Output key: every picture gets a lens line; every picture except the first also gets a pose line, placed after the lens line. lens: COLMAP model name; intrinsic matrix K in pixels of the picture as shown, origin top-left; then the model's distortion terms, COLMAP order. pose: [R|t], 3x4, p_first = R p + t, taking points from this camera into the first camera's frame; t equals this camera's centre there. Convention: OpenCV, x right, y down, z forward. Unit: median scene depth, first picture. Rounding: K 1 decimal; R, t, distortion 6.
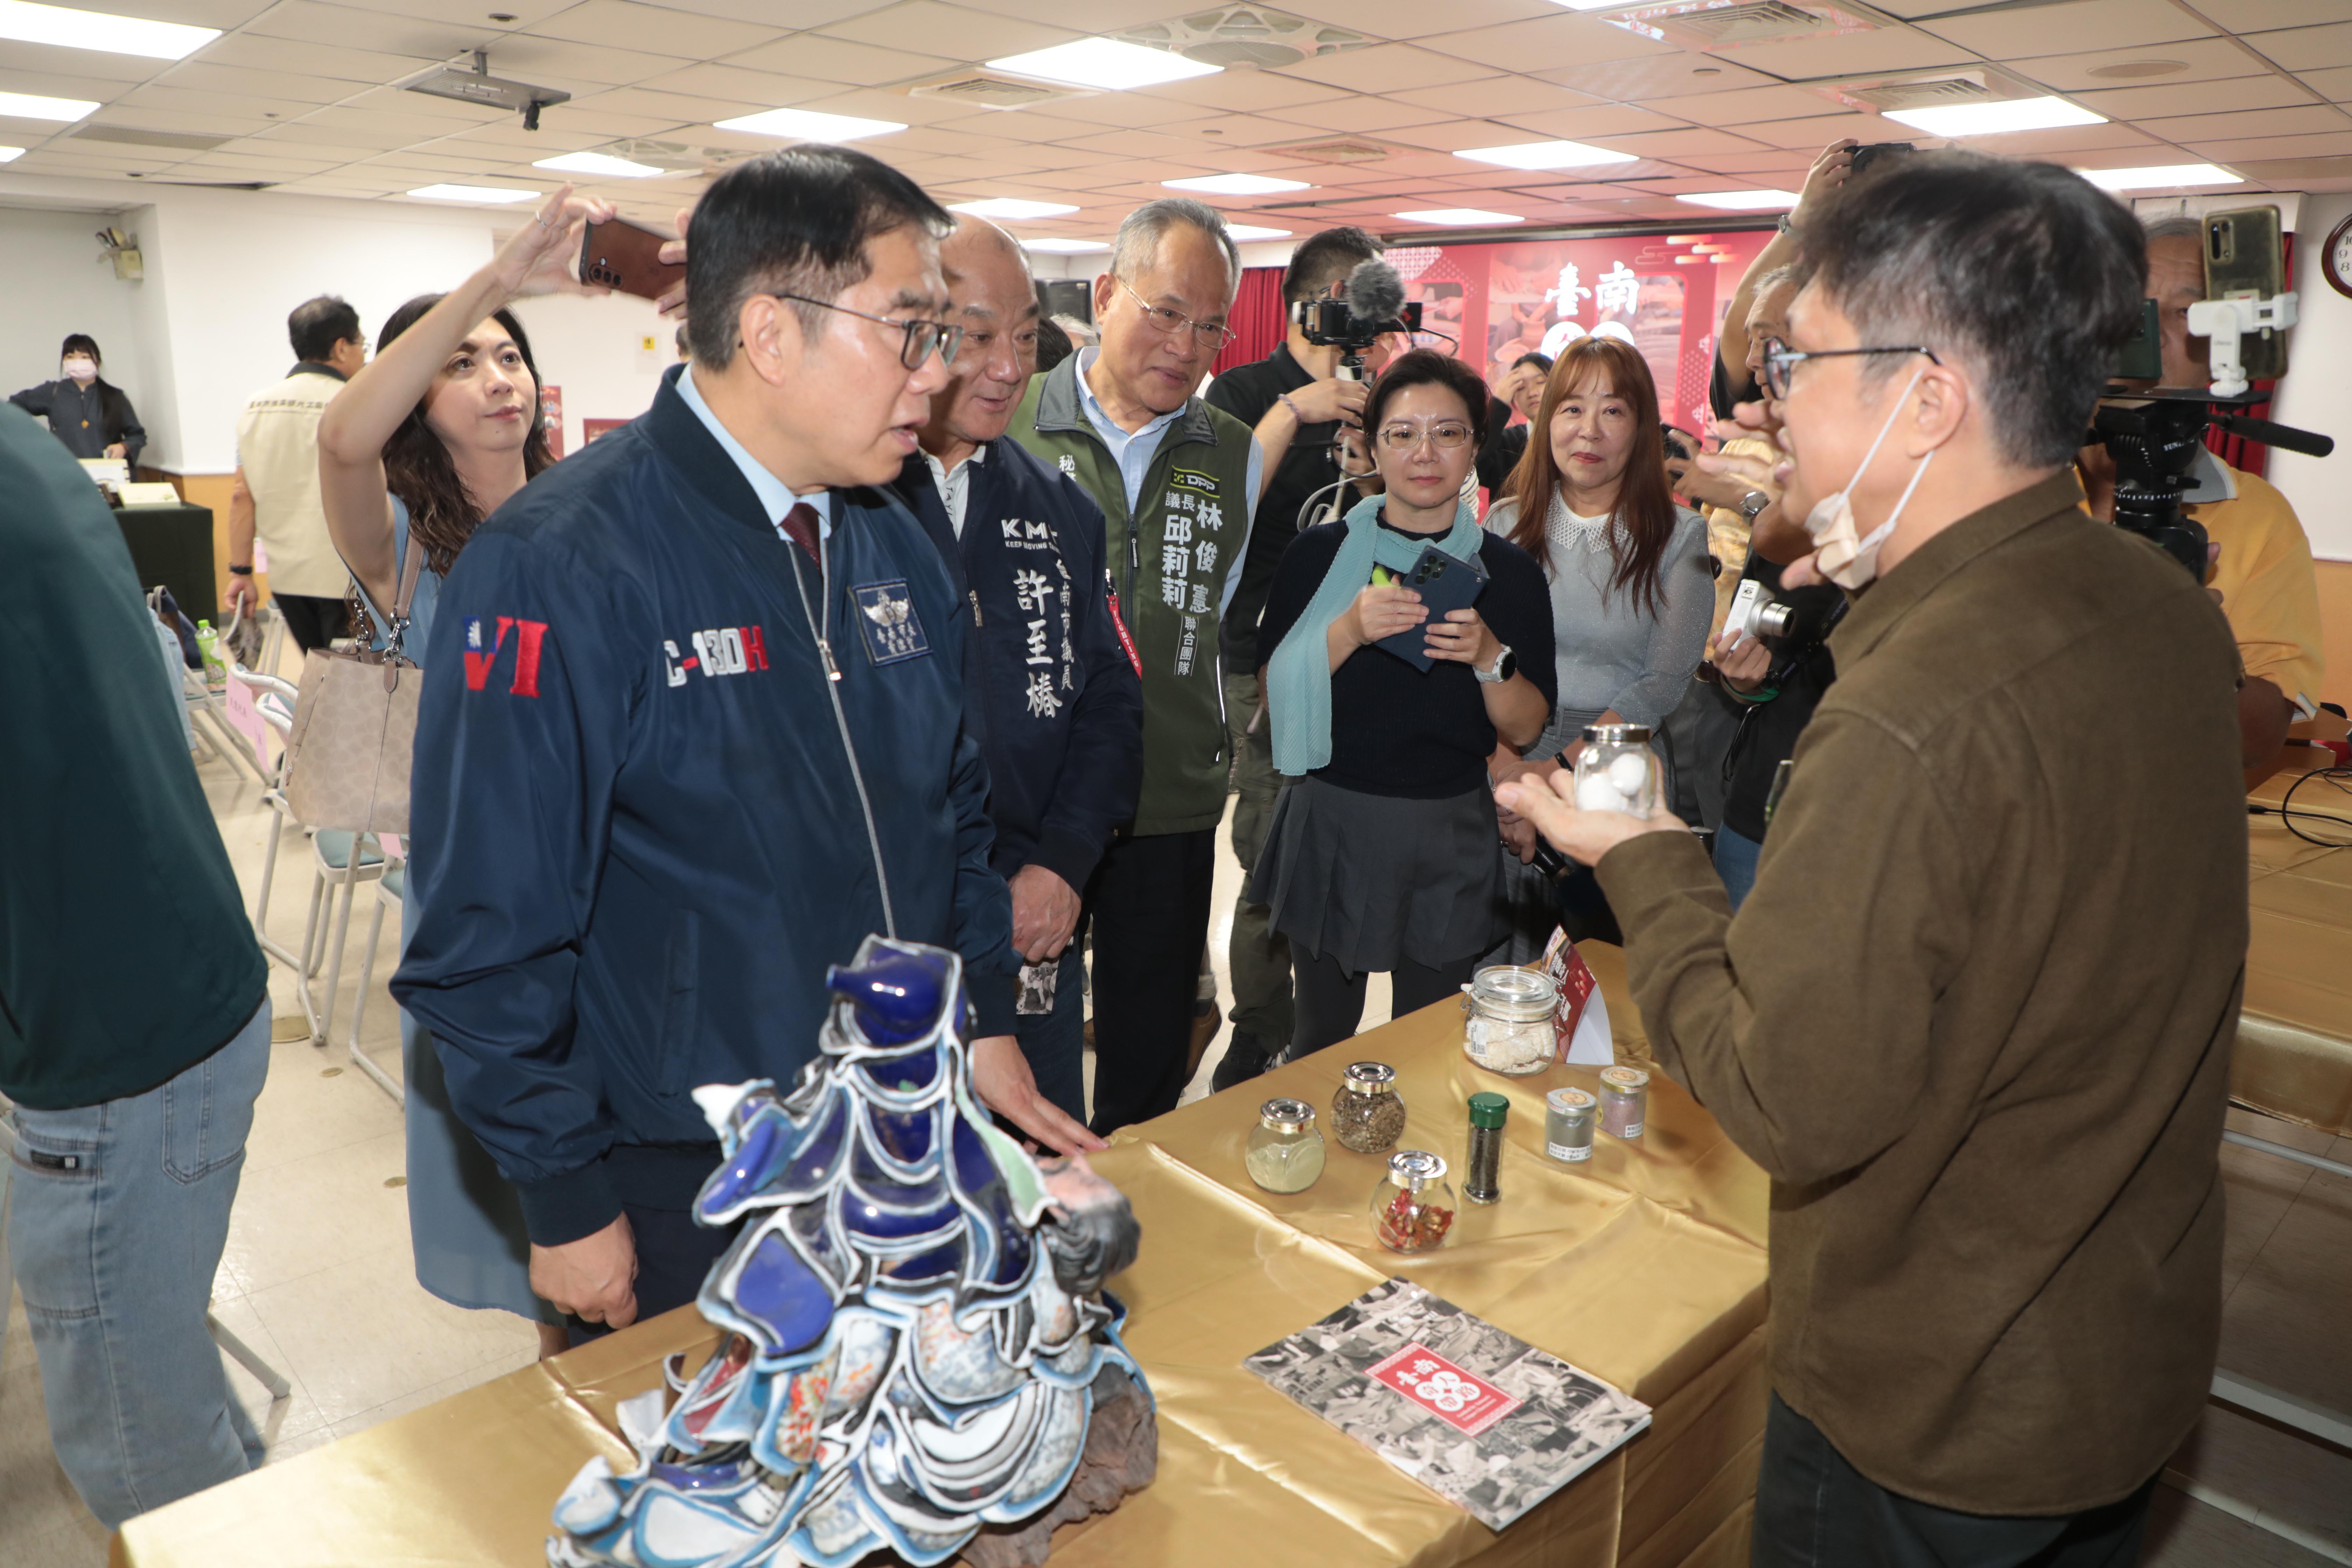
lens RADIAL K [[1628.5, 0, 1247.9], [0, 1628.5, 779.4], [0, 0, 1]] dist [-0.116073, 0.055747]
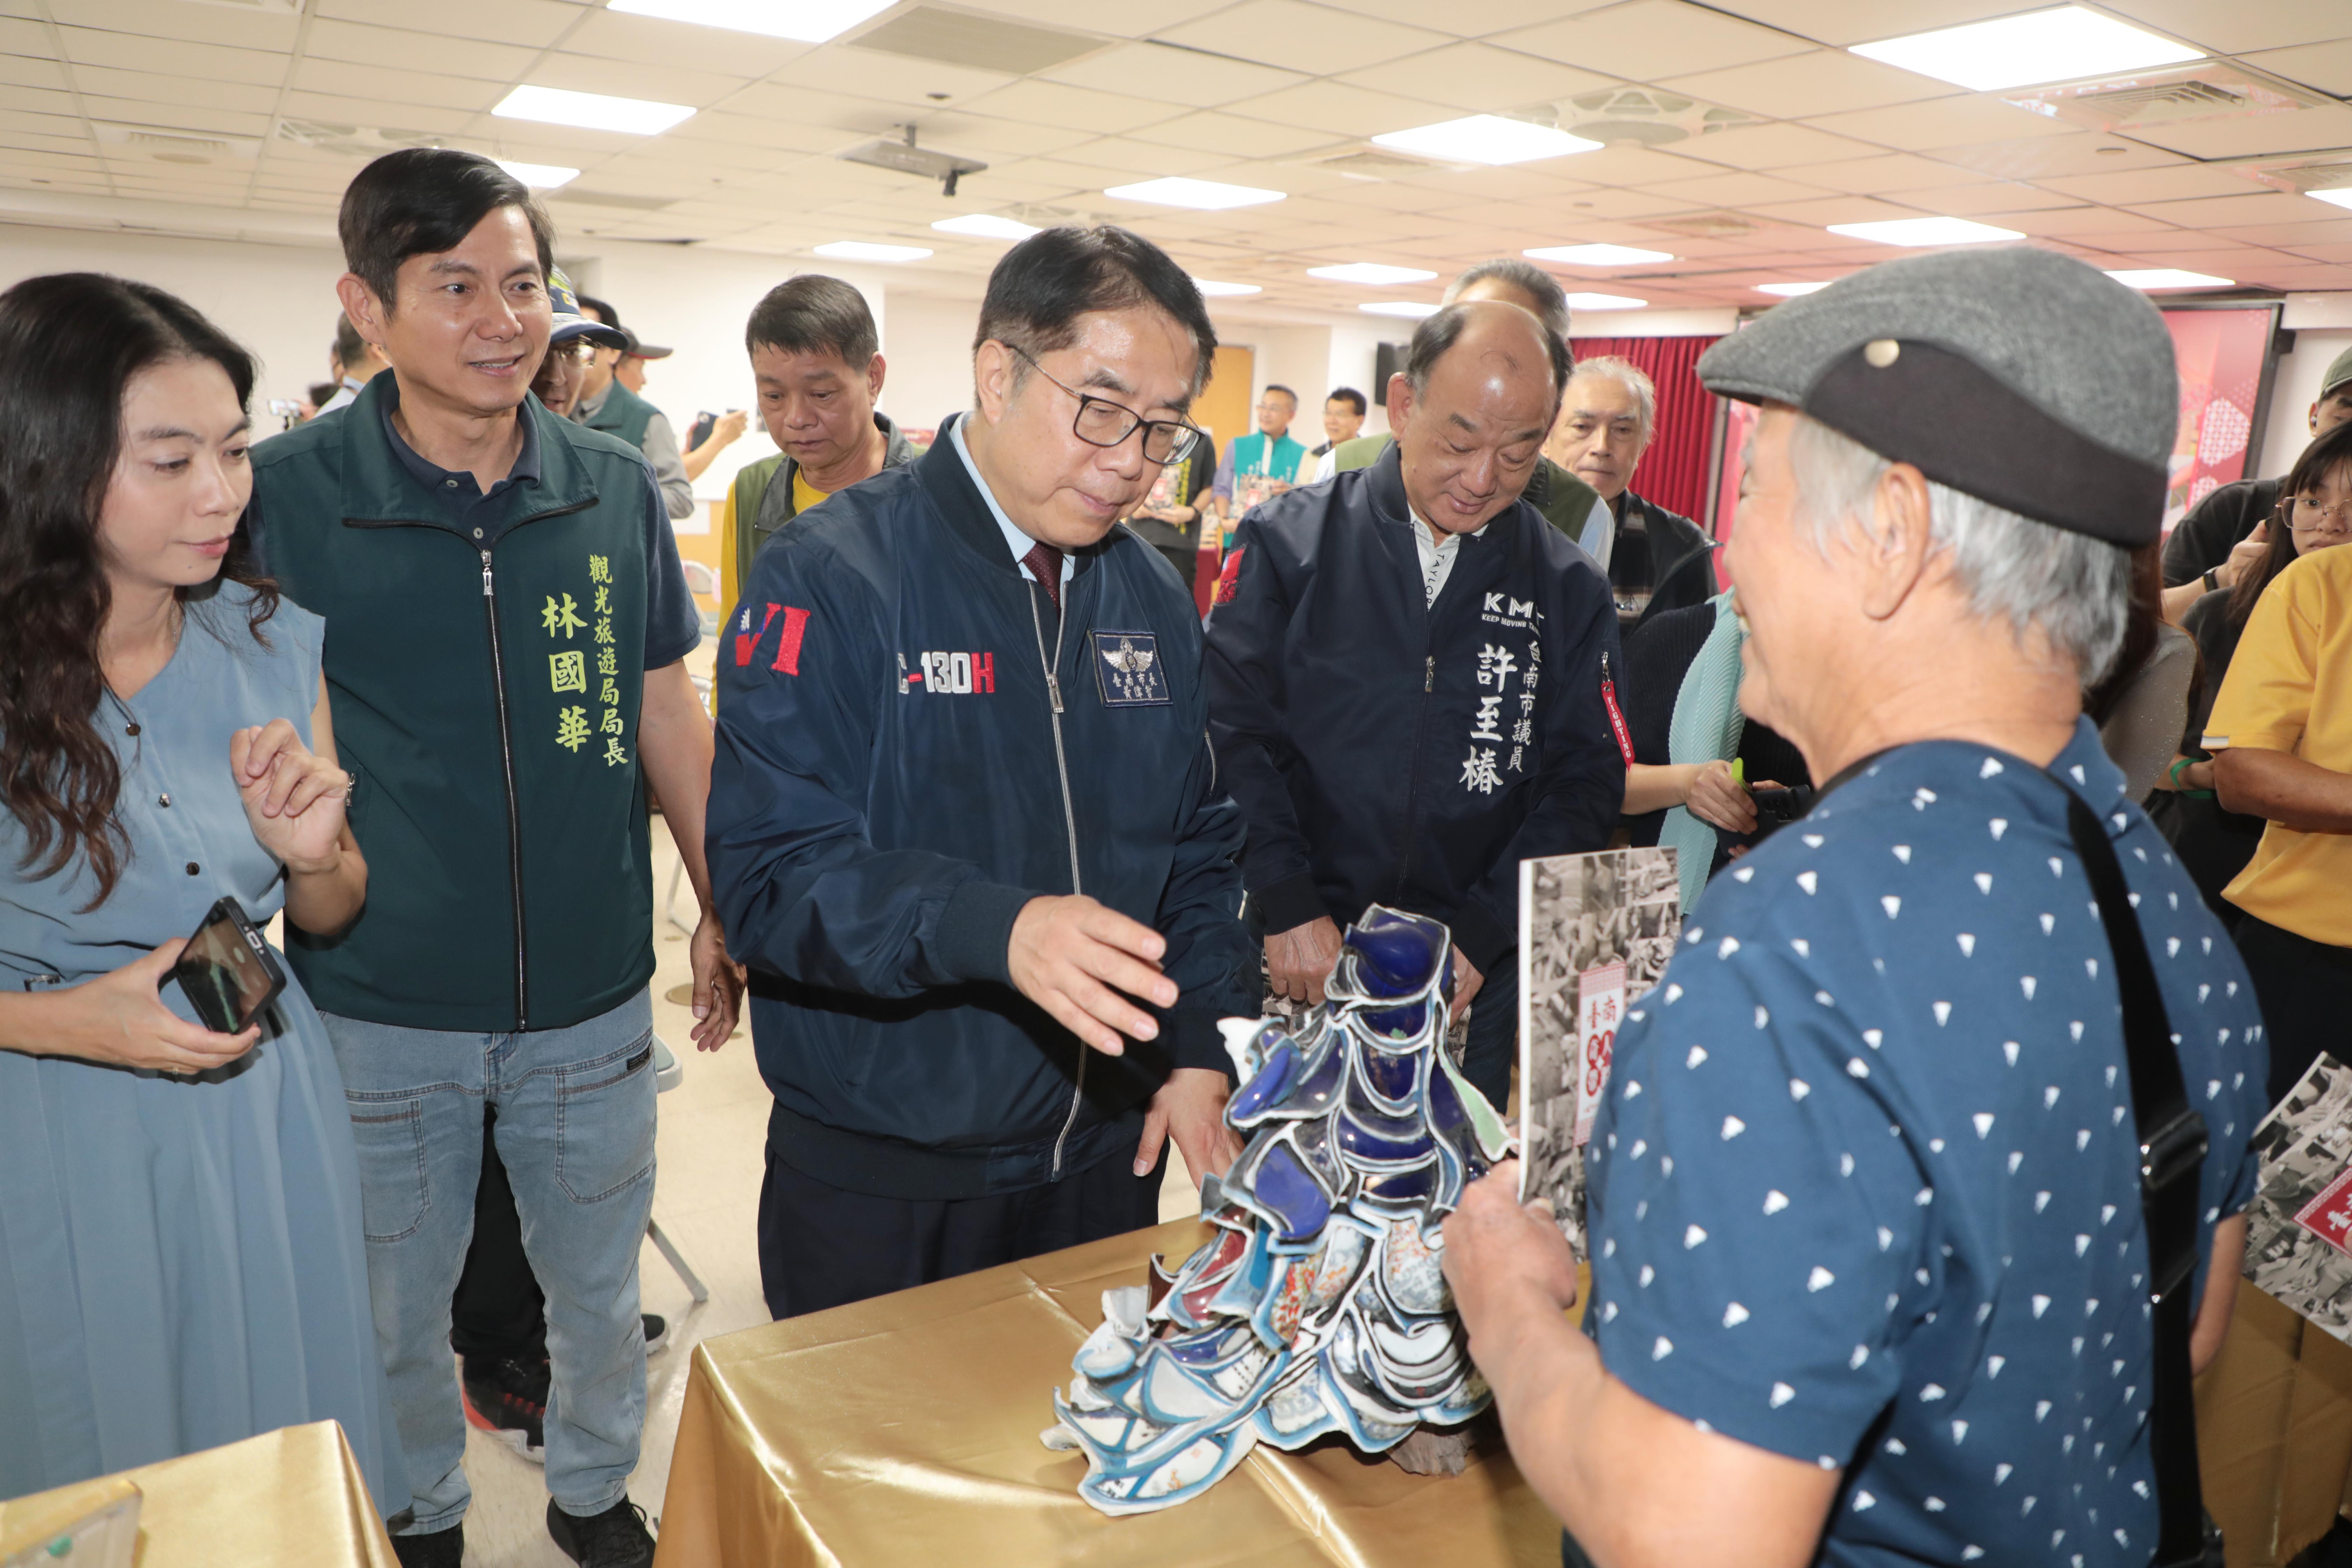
lens RADIAL K [[1621.5, 0, 1211.4], [0, 1621.5, 784.6], [0, 0, 1]] dist [-0.109975, 0.052444]
pose [[0.975476, 0.068322, -0.209234, -0.108950], [-0.075066, 0.996879, -0.024452, 0.047885], [0.206910, 0.039559, 0.977560, -0.187667]]
